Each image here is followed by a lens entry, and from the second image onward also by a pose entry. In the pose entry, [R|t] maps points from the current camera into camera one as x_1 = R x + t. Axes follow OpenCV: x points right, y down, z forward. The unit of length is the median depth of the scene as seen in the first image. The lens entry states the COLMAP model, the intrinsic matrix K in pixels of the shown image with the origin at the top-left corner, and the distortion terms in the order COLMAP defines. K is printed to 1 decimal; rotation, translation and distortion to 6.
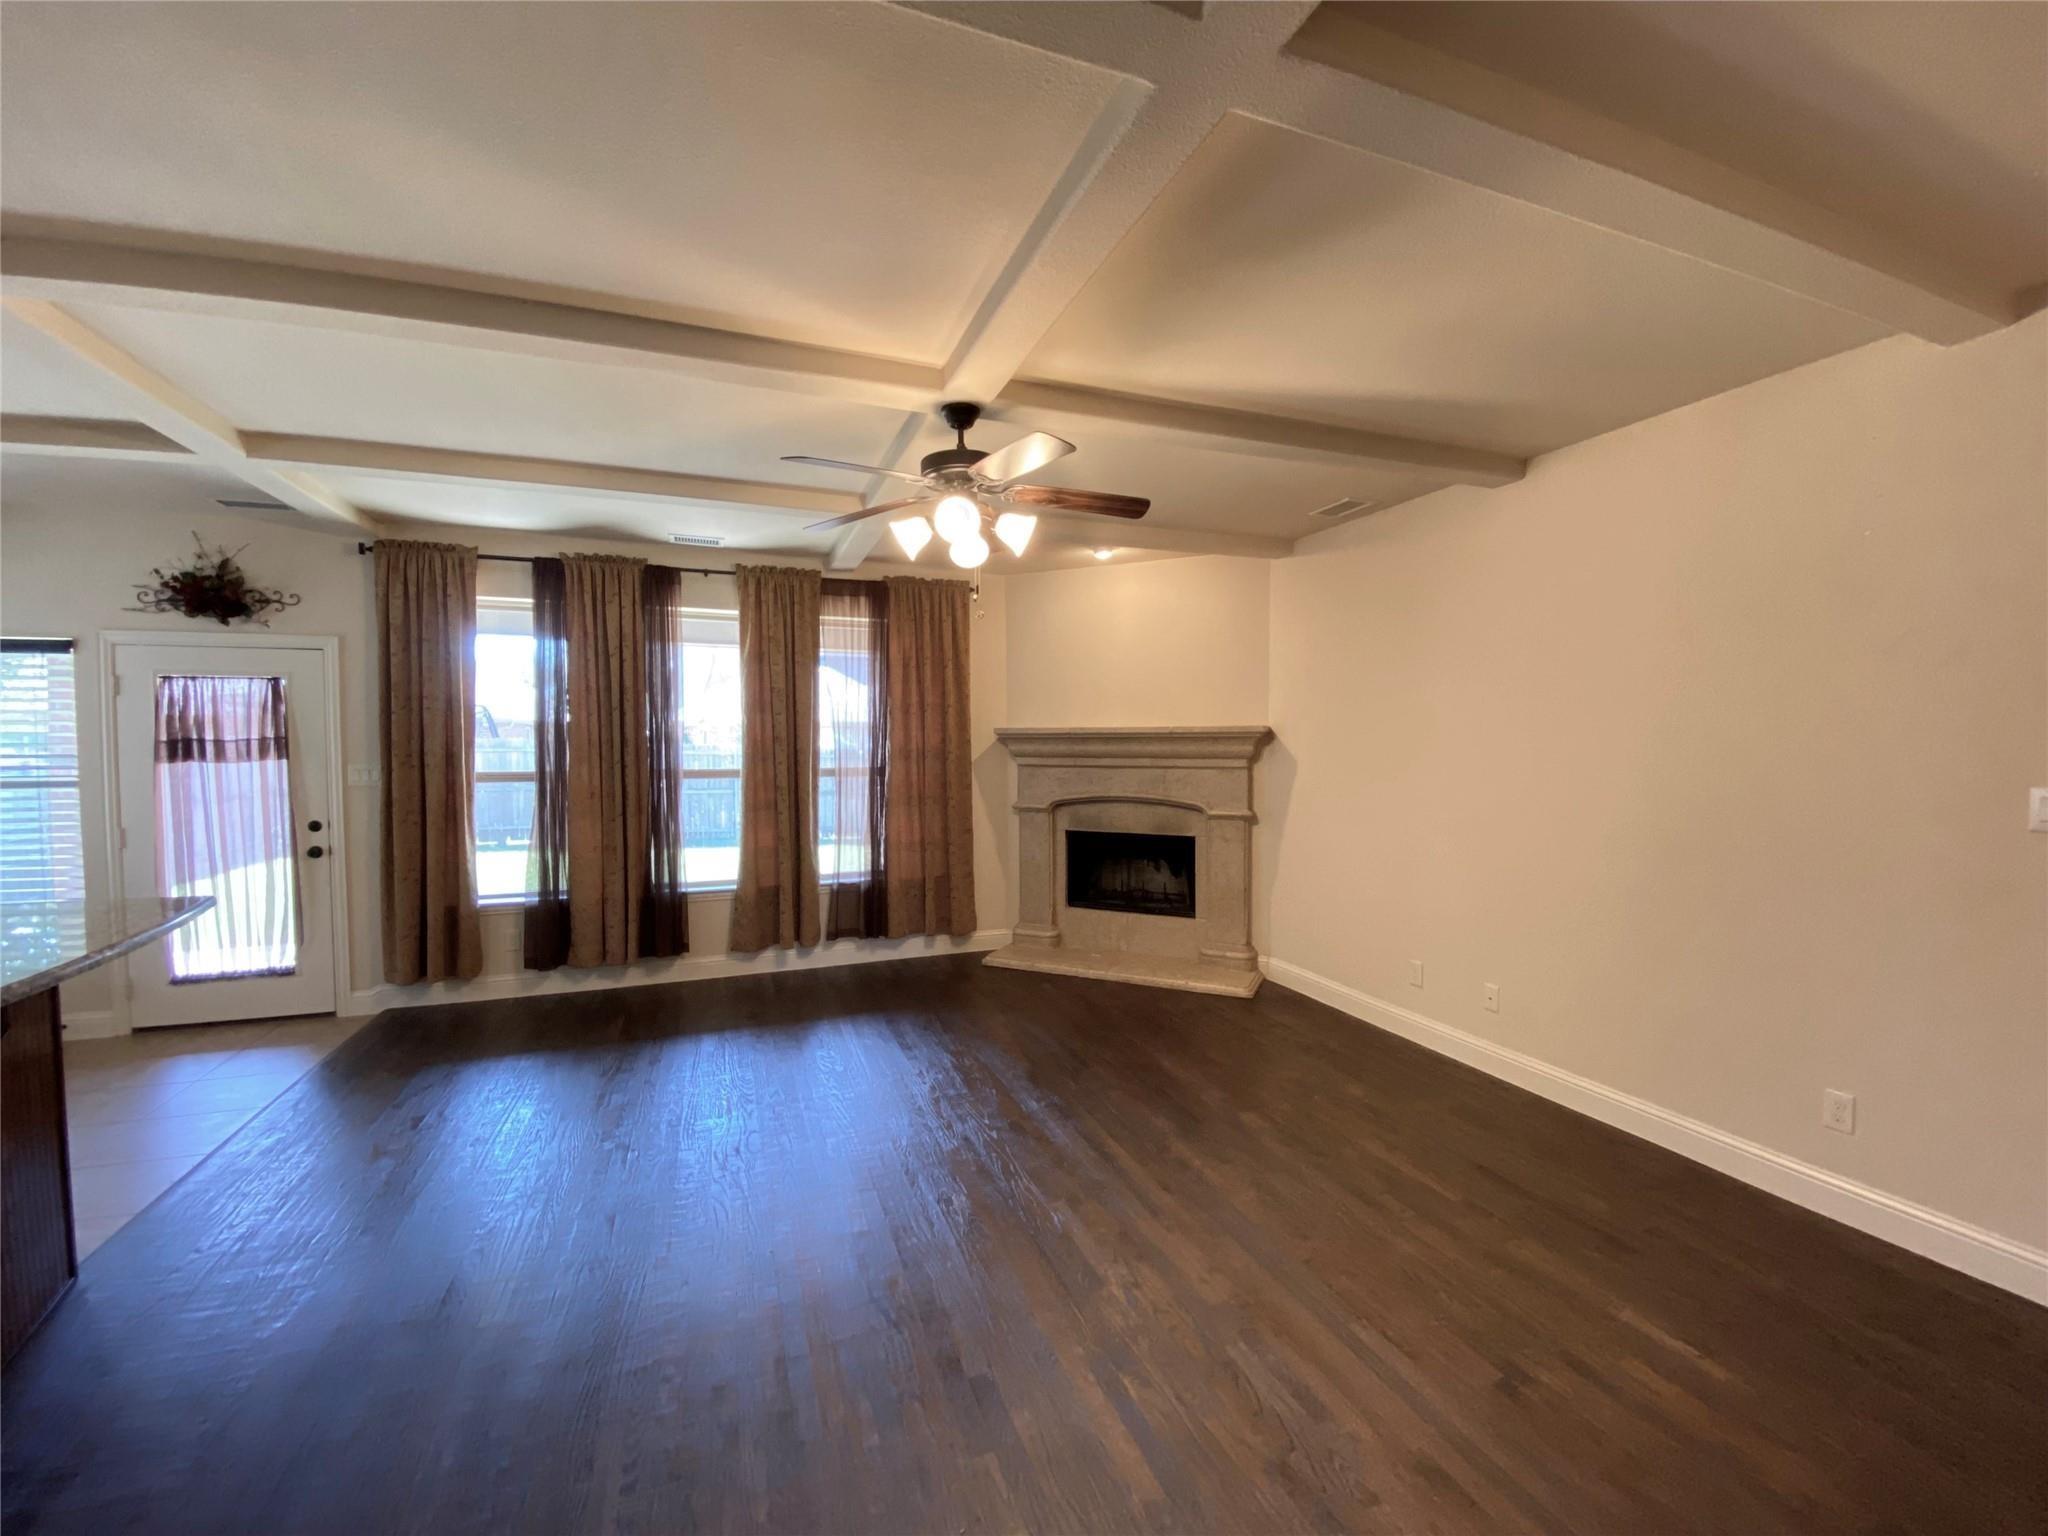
lens RADIAL K [[835.5, 0, 1033.4], [0, 835.5, 771.0], [0, 0, 1]] dist [0.012841, -0.017830]
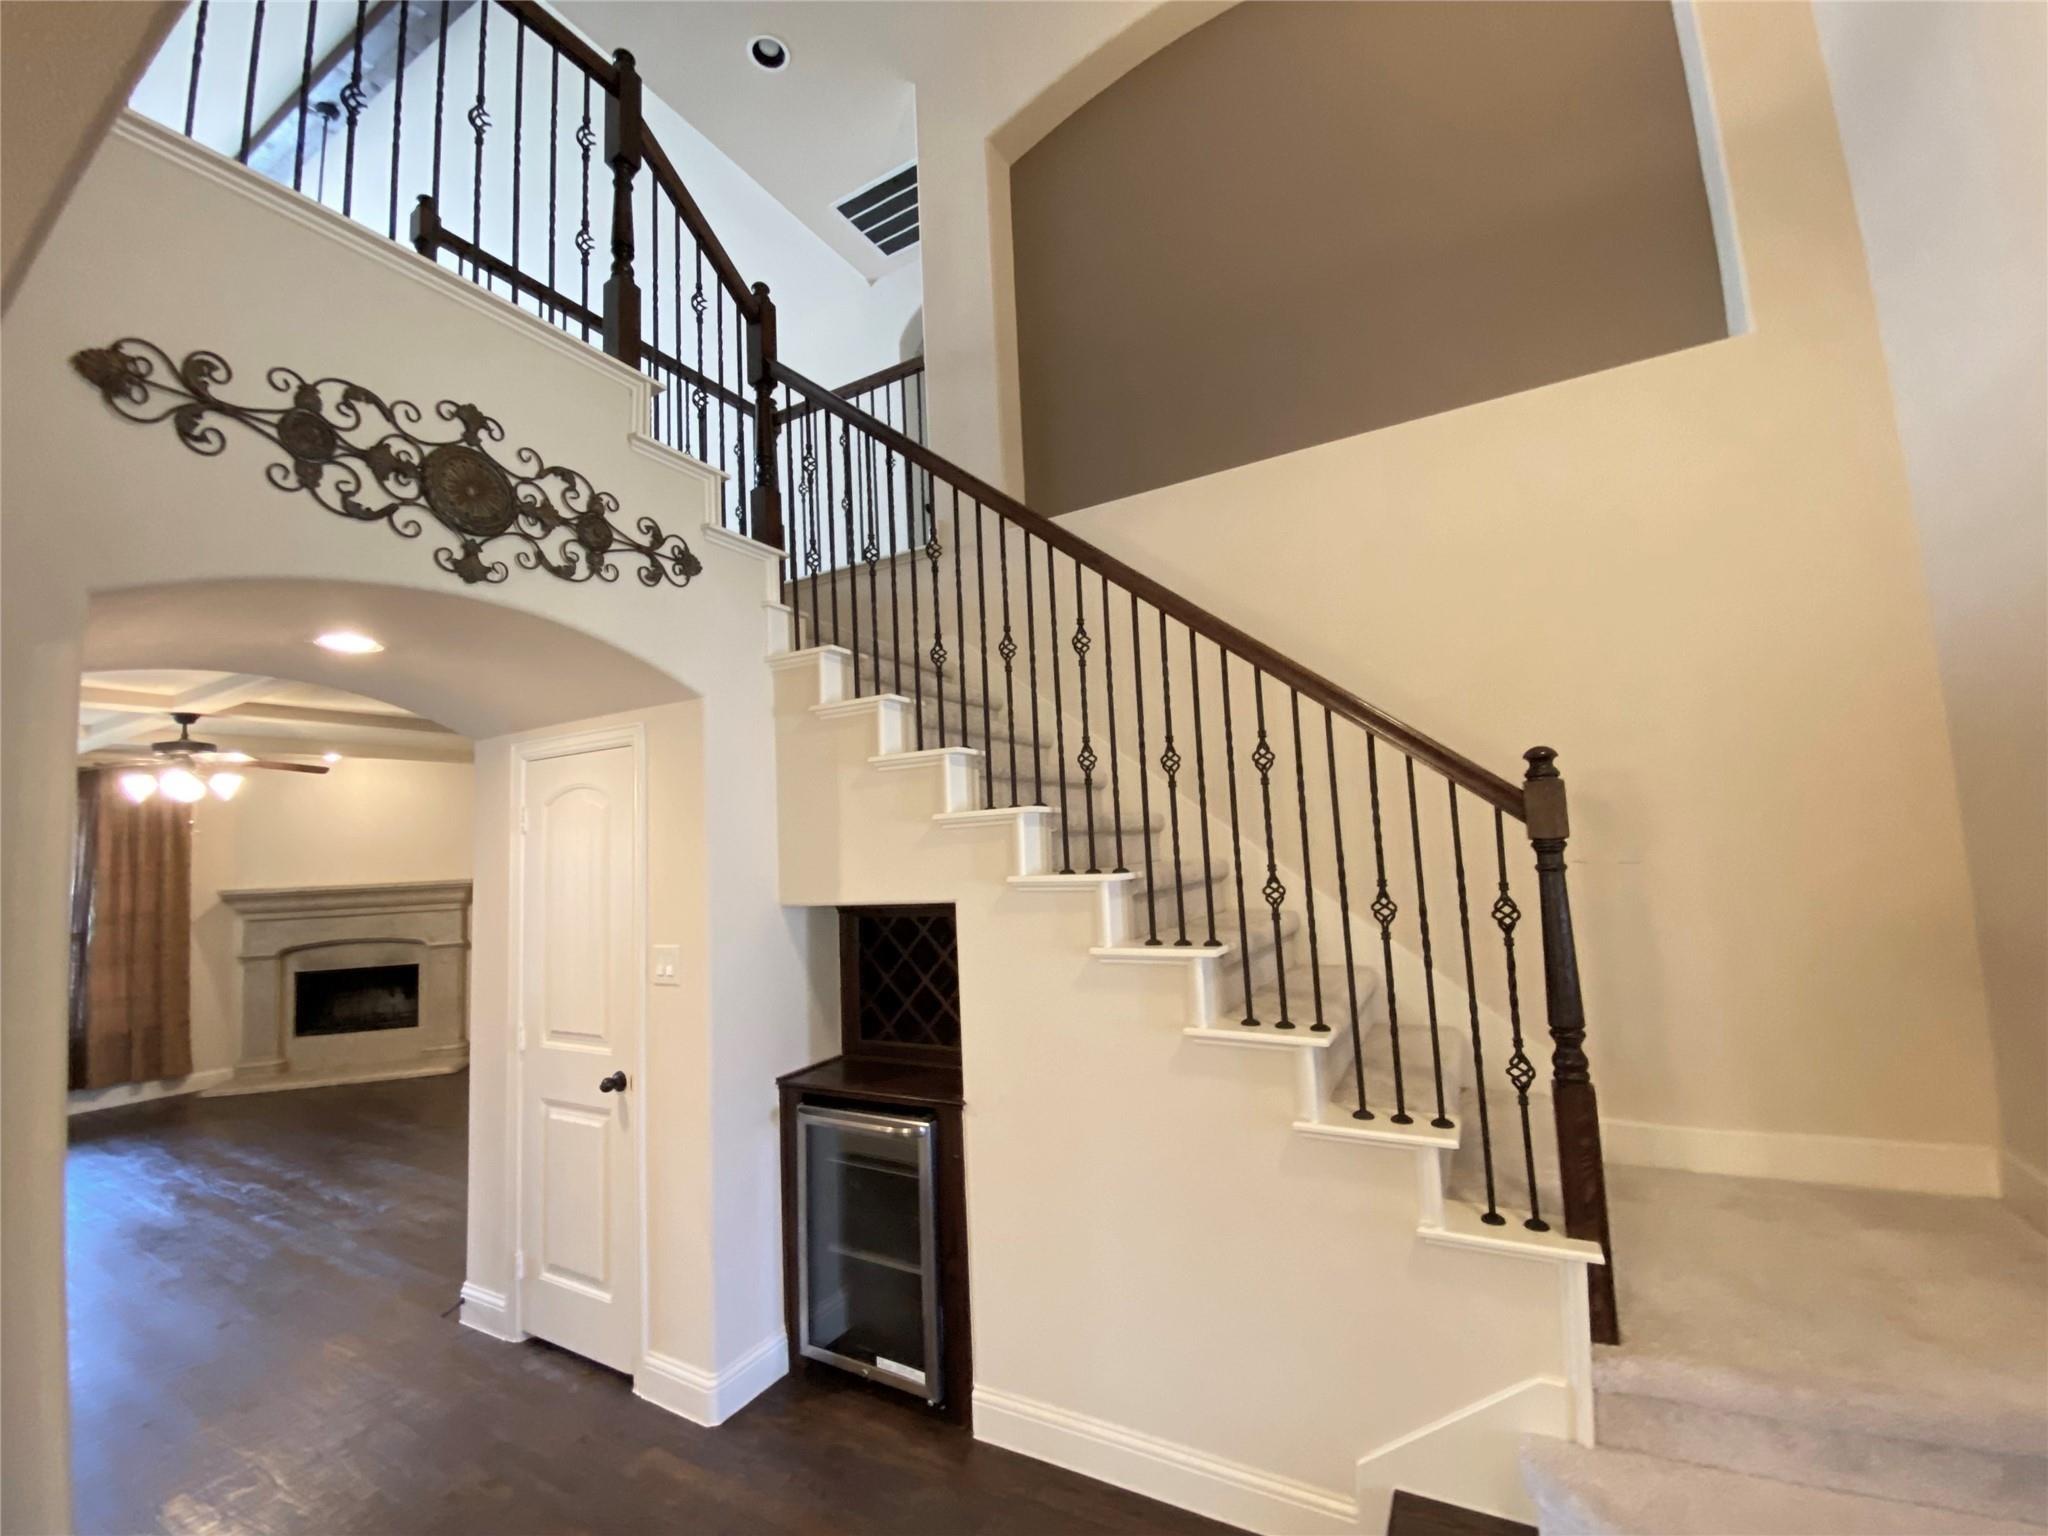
lens RADIAL K [[835.5, 0, 1033.4], [0, 835.5, 771.0], [0, 0, 1]] dist [0.012841, -0.017830]
pose [[0.759205, 0.022775, 0.650453, 0.060014], [0.070314, 0.990668, -0.116757, -0.001293], [-0.647042, 0.134379, 0.750519, -0.649564]]
